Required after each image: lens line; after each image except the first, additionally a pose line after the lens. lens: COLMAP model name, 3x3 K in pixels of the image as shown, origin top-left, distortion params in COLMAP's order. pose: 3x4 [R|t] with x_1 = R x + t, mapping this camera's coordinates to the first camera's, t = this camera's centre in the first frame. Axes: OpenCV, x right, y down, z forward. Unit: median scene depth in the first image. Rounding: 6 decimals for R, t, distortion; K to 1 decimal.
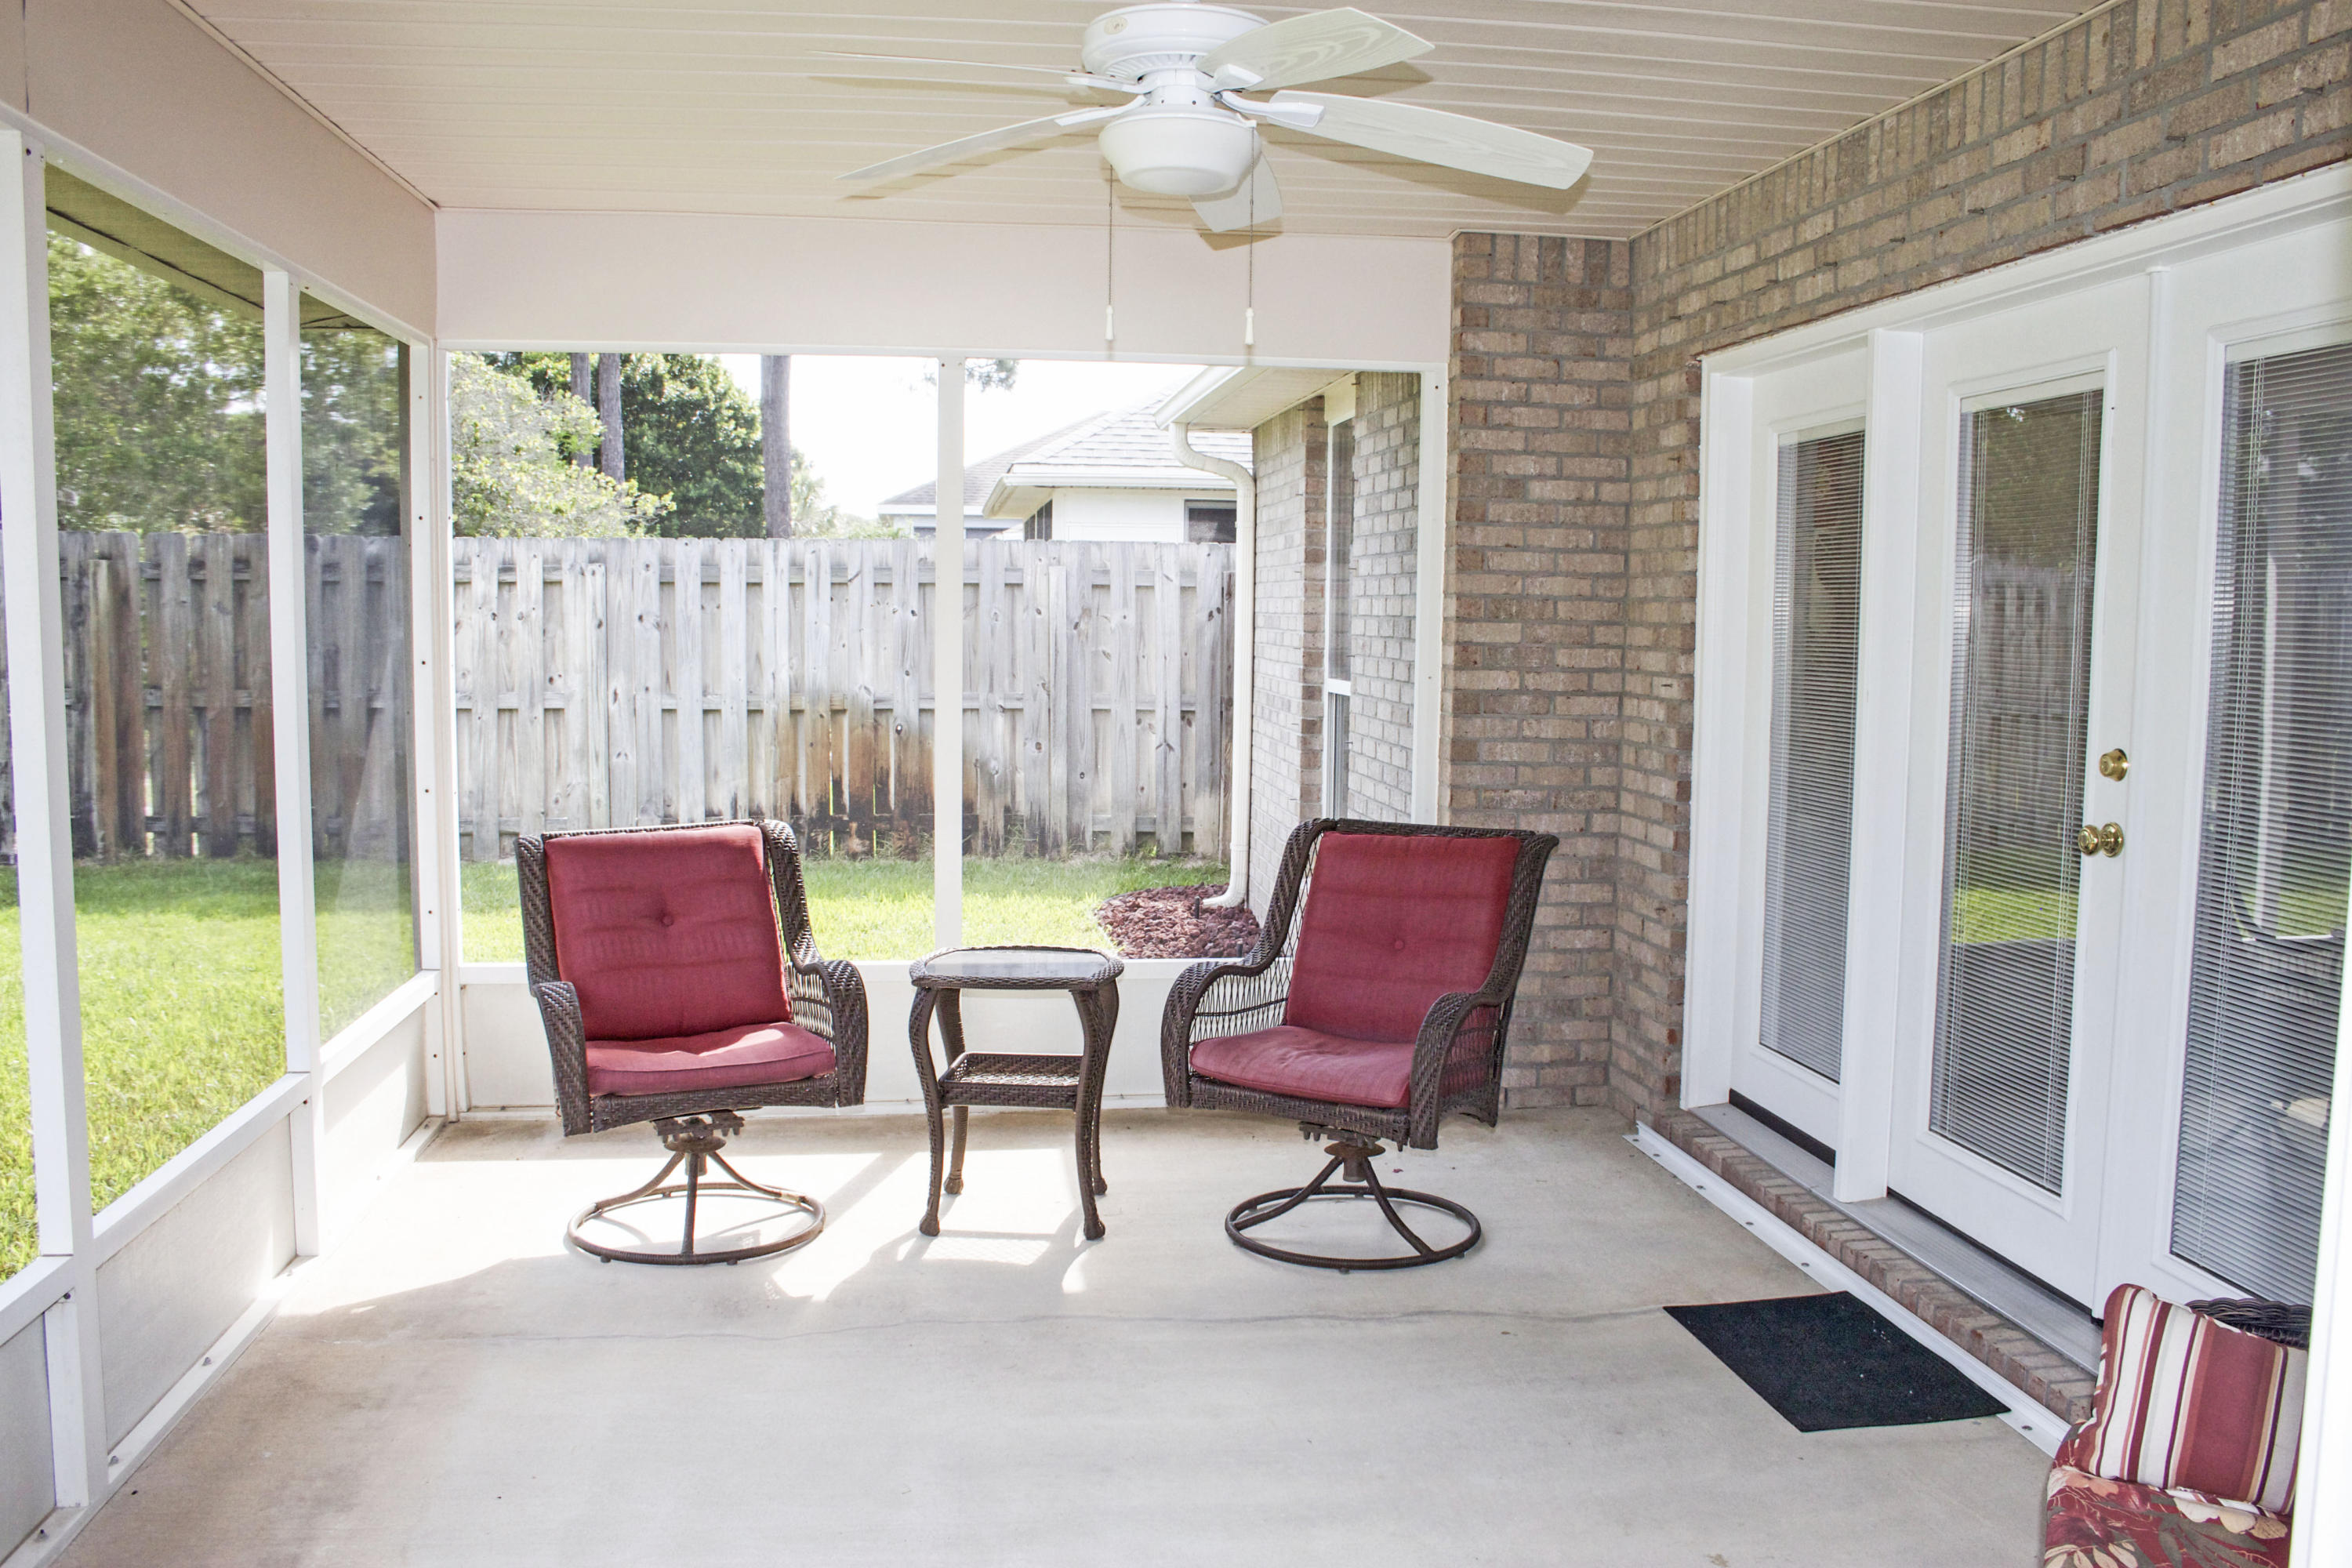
lens RADIAL K [[1960.9, 0, 1179.3], [0, 1960.9, 782.8], [0, 0, 1]] dist [-0.151753, 0.123505]
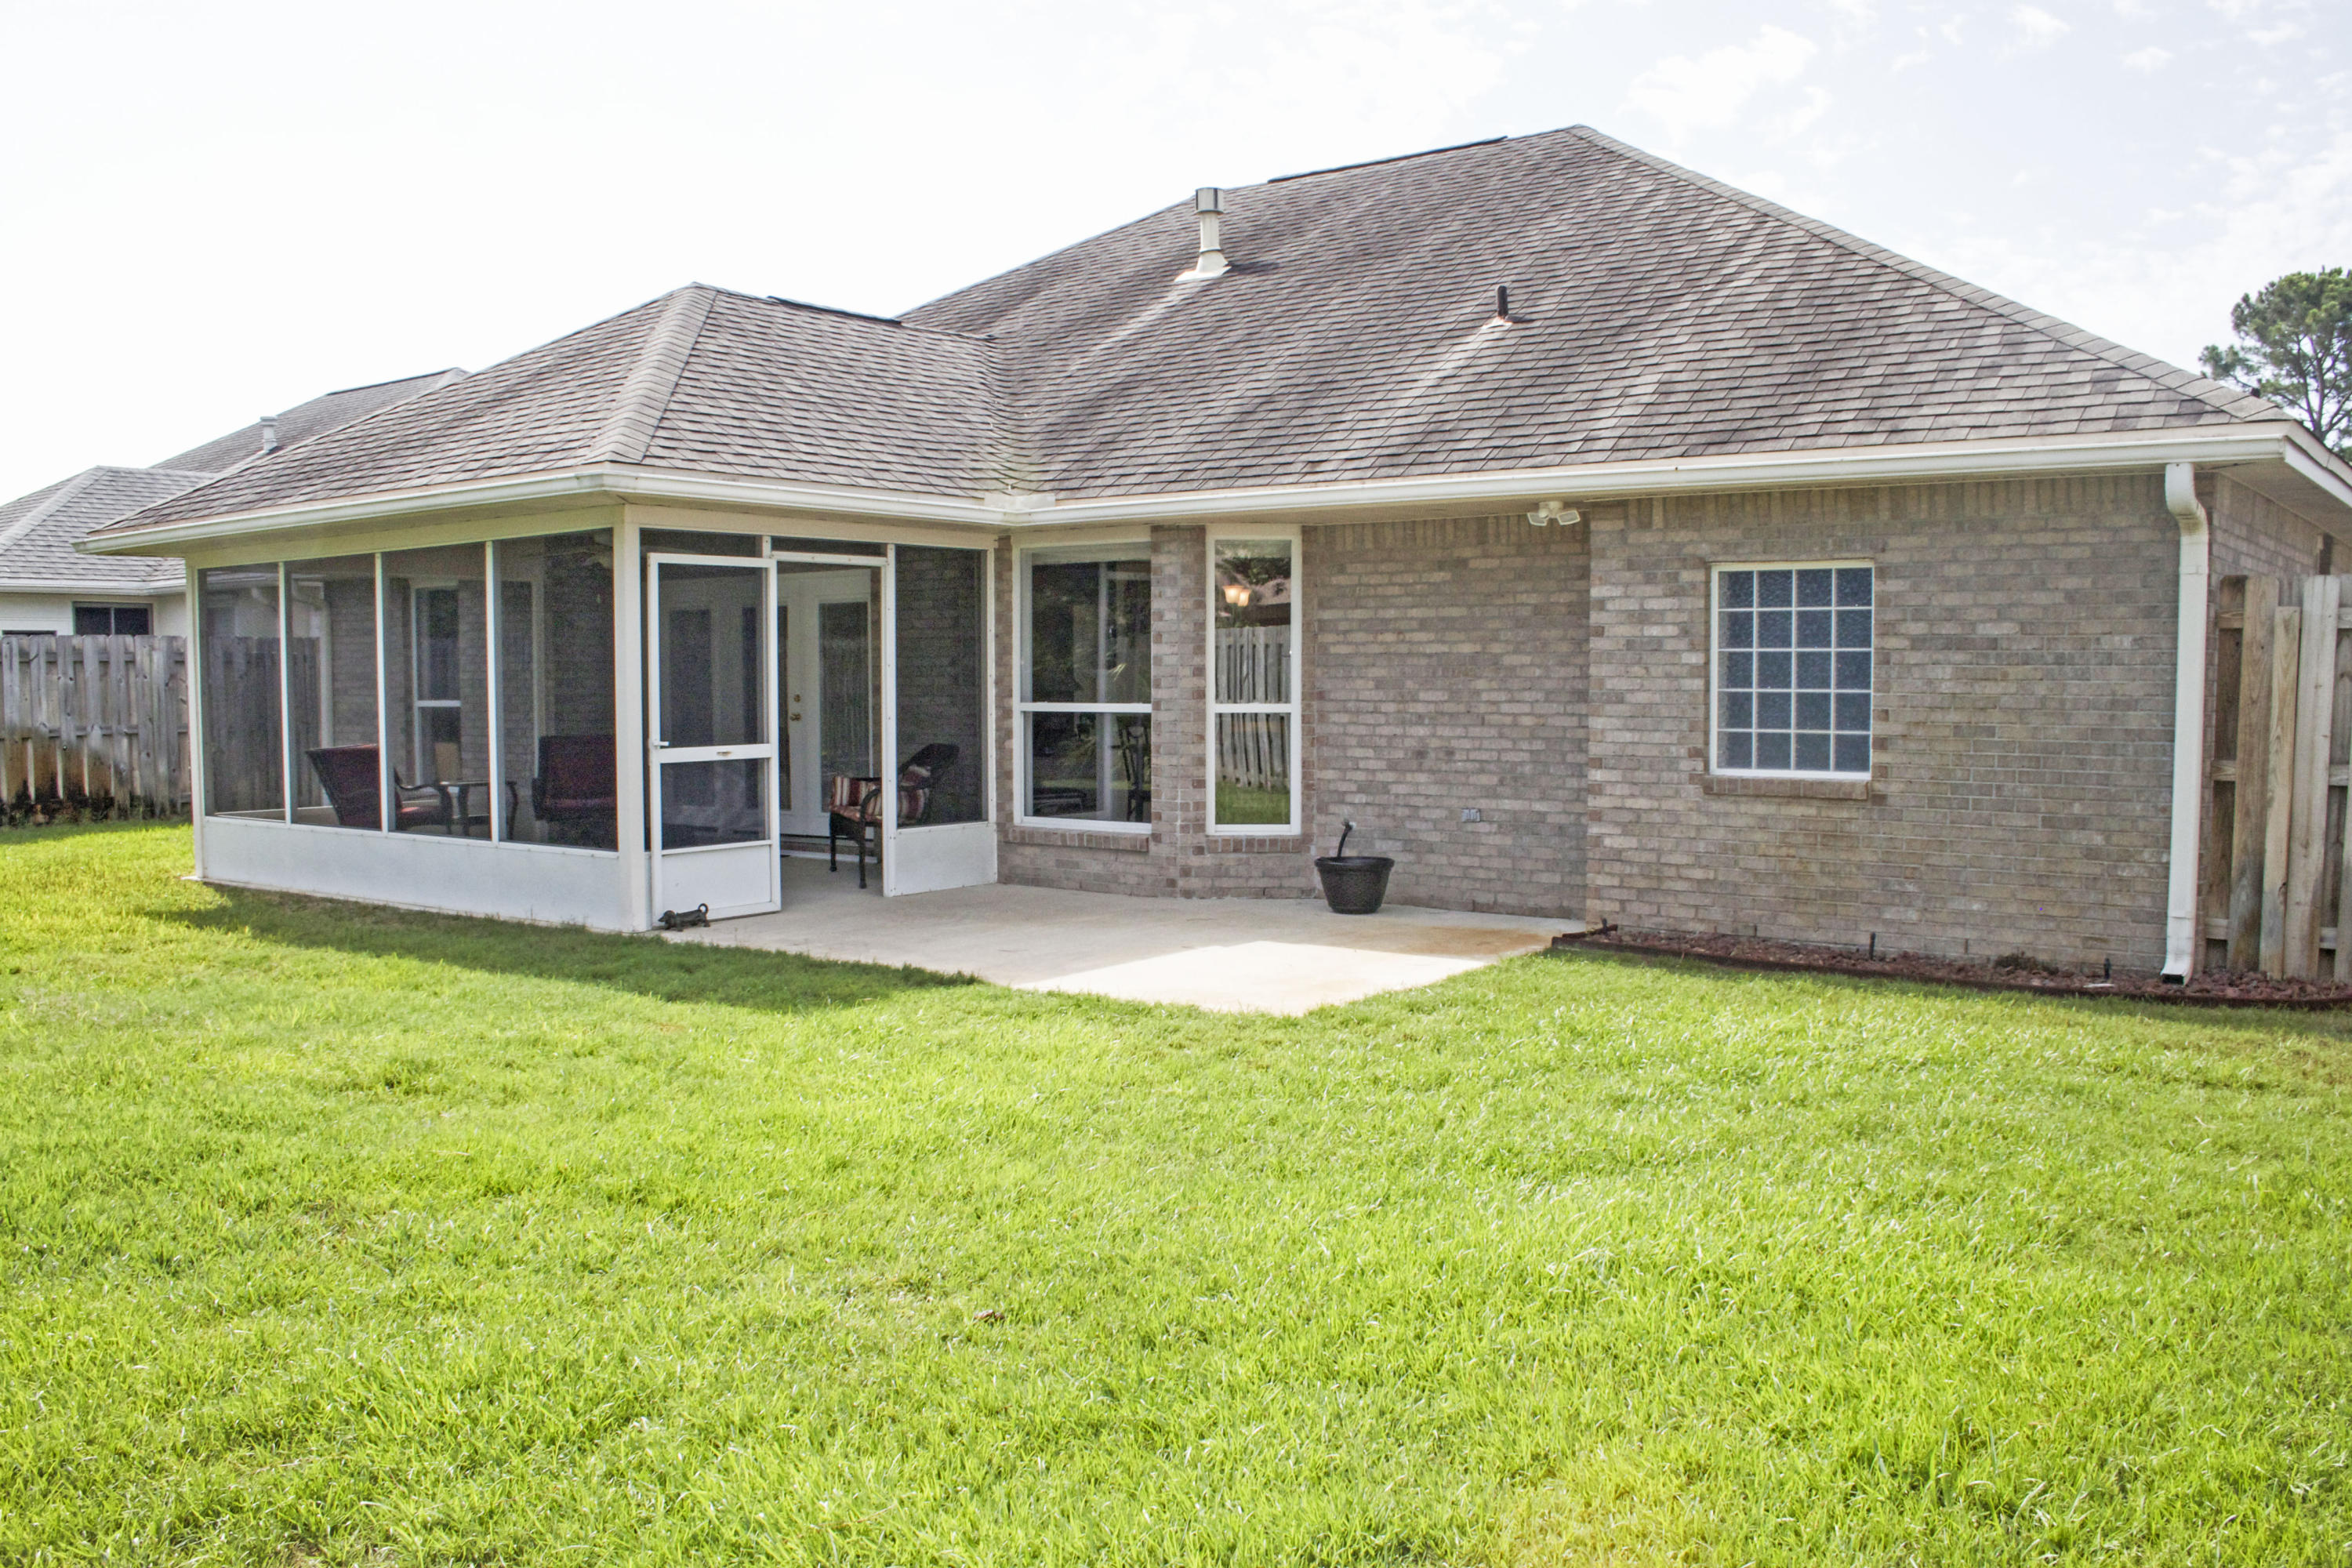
lens RADIAL K [[1960.9, 0, 1176.1], [0, 1960.9, 788.1], [0, 0, 1]] dist [-0.151753, 0.123505]
pose [[0.701390, -0.054878, 0.710662, -0.630402], [0.076219, 0.997090, 0.001772, 0.077474], [-0.708690, 0.052922, 0.703532, -0.824400]]
